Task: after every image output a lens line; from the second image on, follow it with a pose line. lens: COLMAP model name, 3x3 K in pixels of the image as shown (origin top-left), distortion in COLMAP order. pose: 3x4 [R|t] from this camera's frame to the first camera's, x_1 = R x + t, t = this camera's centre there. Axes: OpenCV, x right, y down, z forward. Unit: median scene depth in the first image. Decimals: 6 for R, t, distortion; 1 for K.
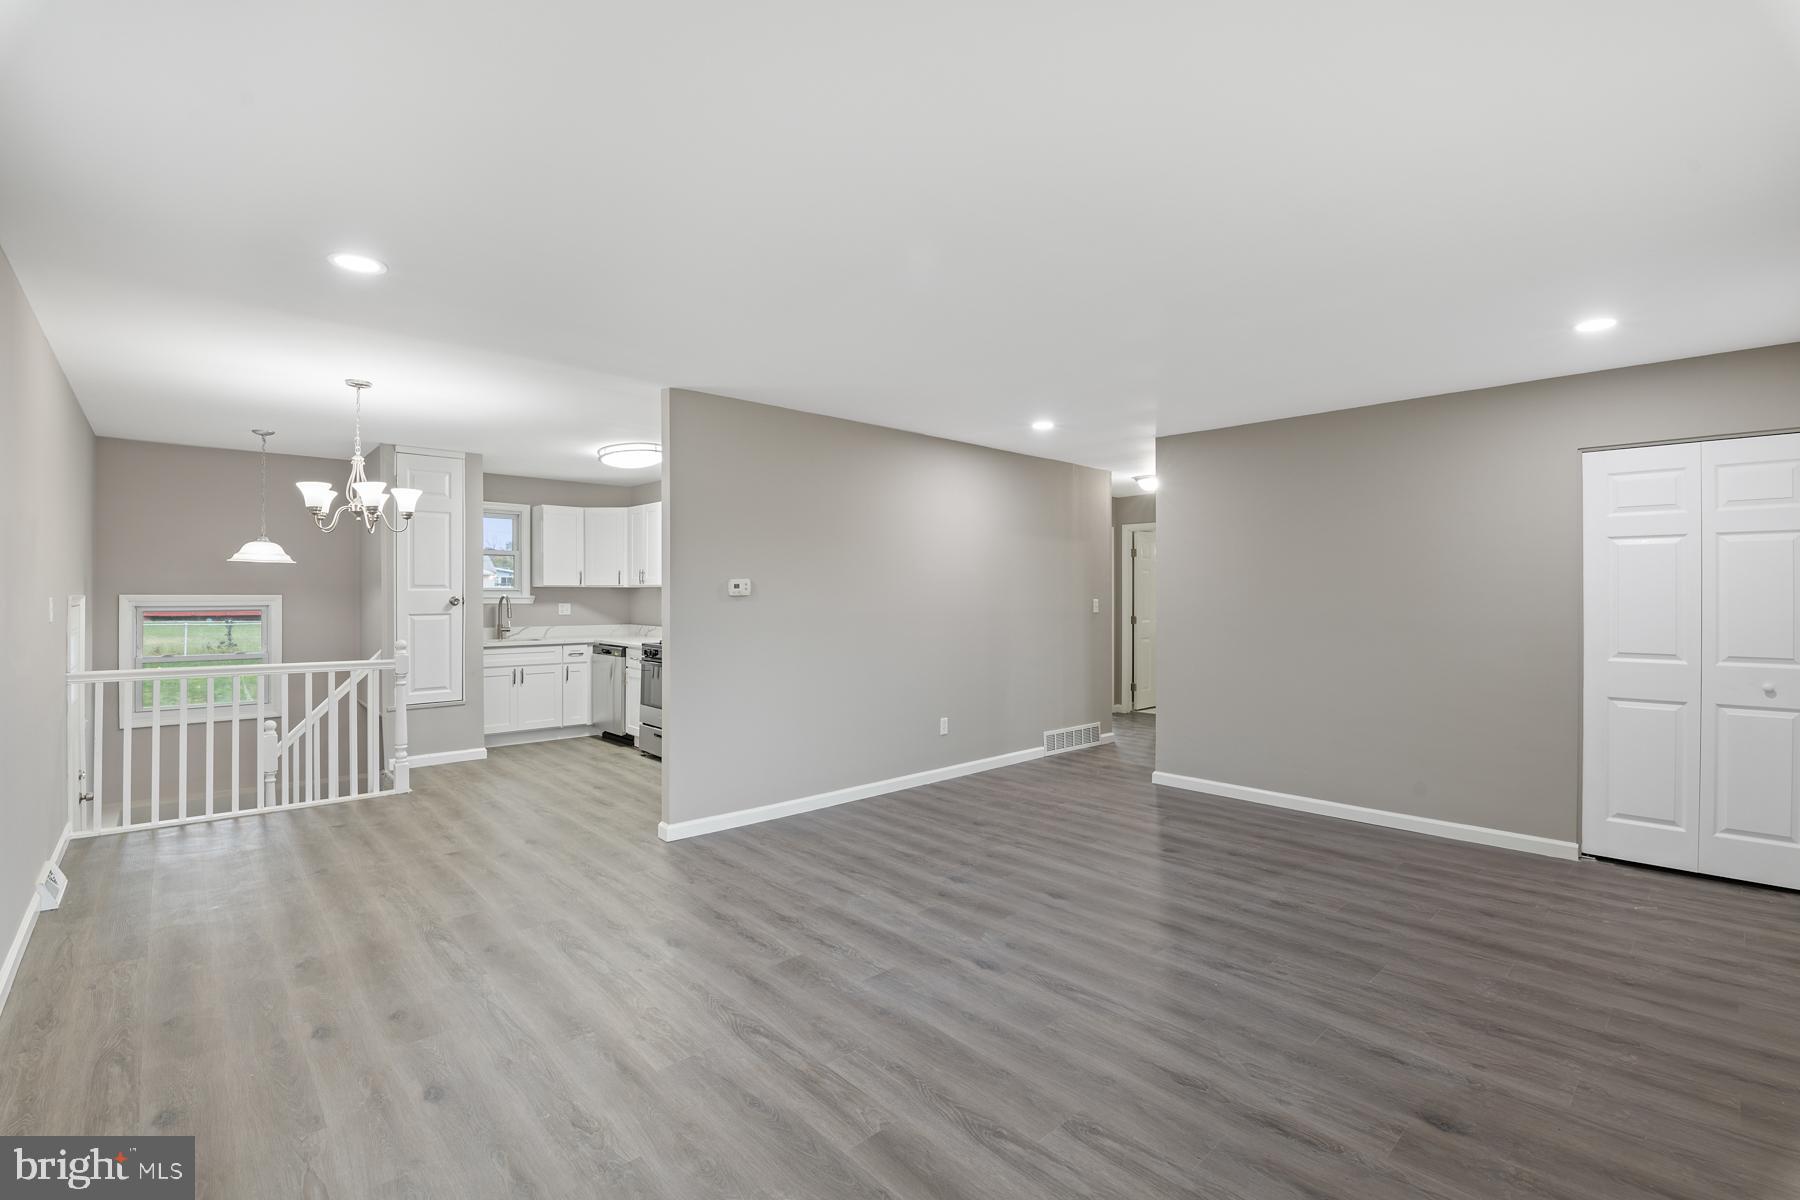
lens RADIAL K [[795.1, 0, 902.9], [0, 795.1, 594.4], [0, 0, 1]] dist [-0.018558, -0.005820]
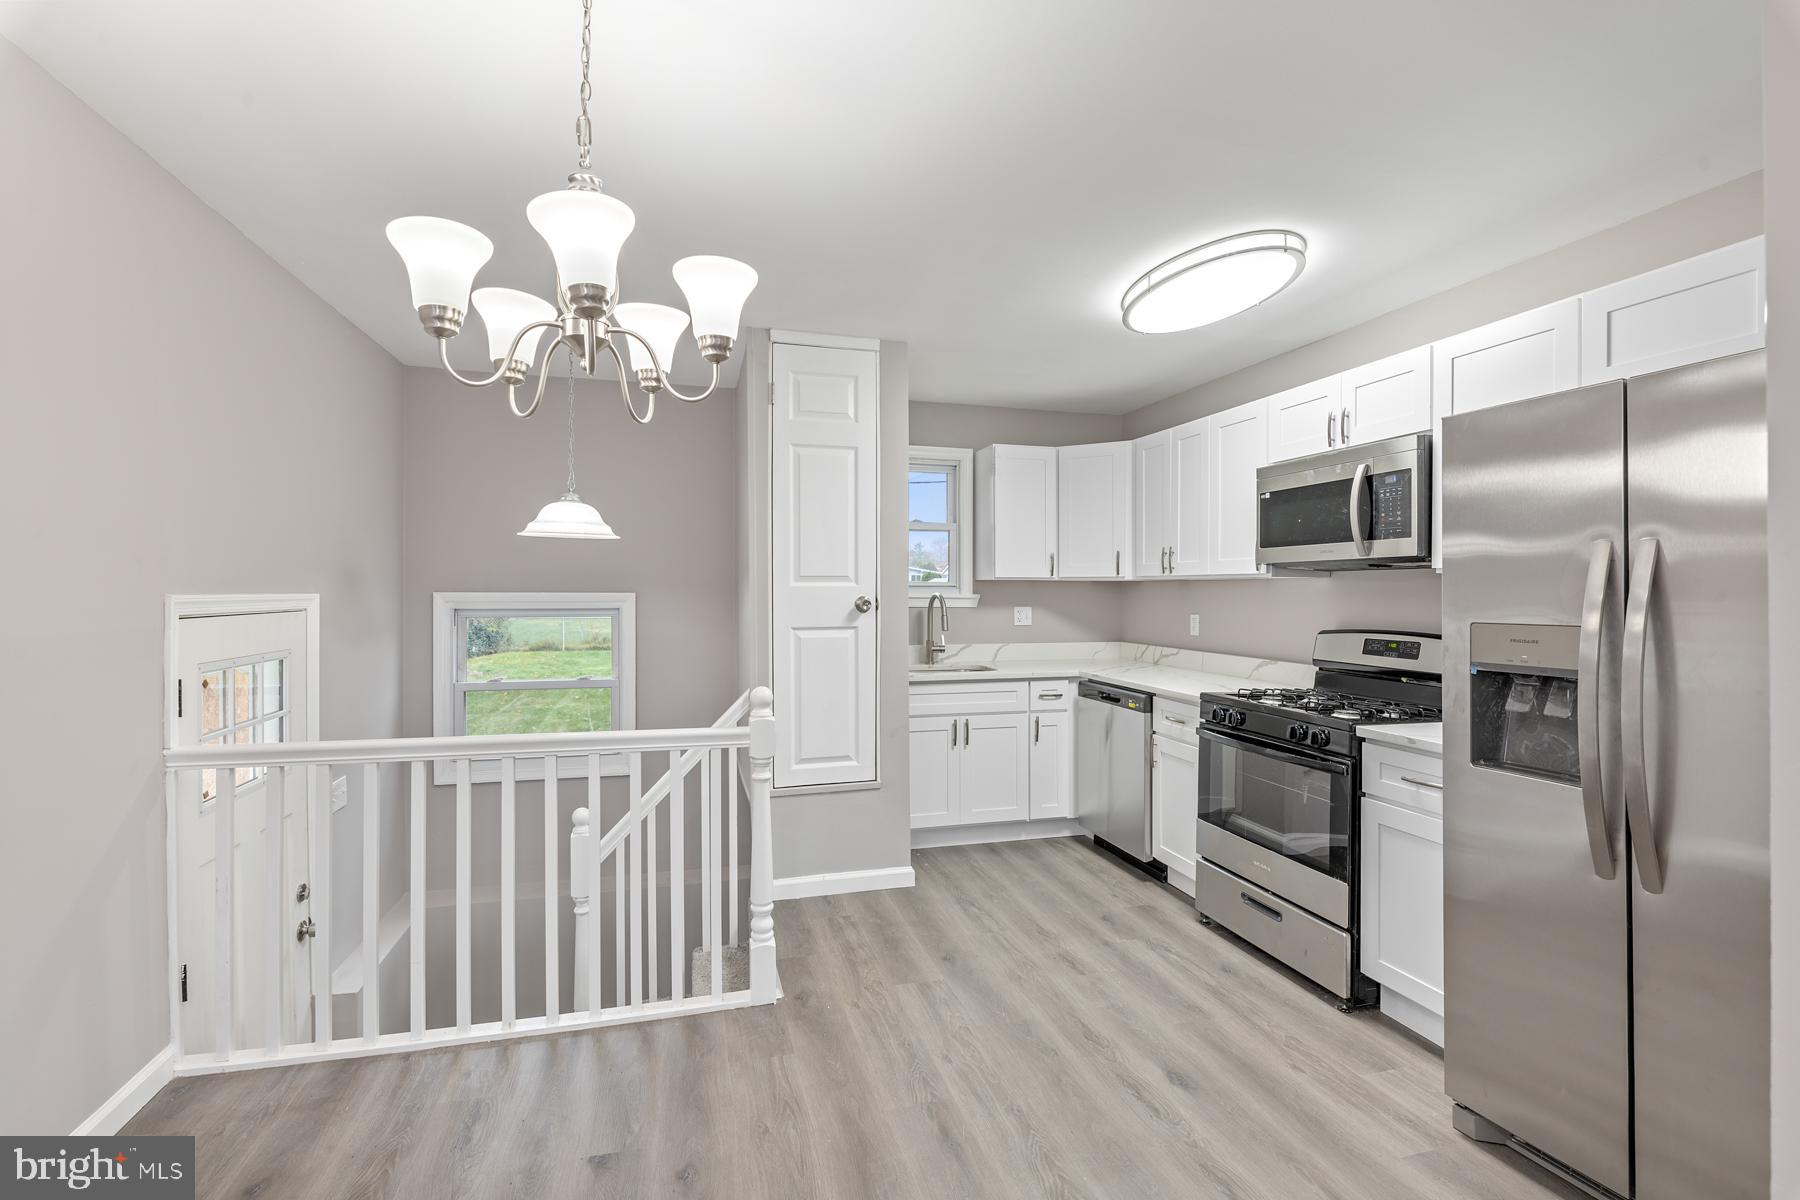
lens RADIAL K [[795.1, 0, 901.9], [0, 795.1, 590.5], [0, 0, 1]] dist [-0.018558, -0.005820]
pose [[0.888307, 0.001944, -0.459246, -0.436887], [-0.001874, 0.999998, 0.000608, -0.003049], [0.459246, 0.000320, 0.888309, 0.784238]]
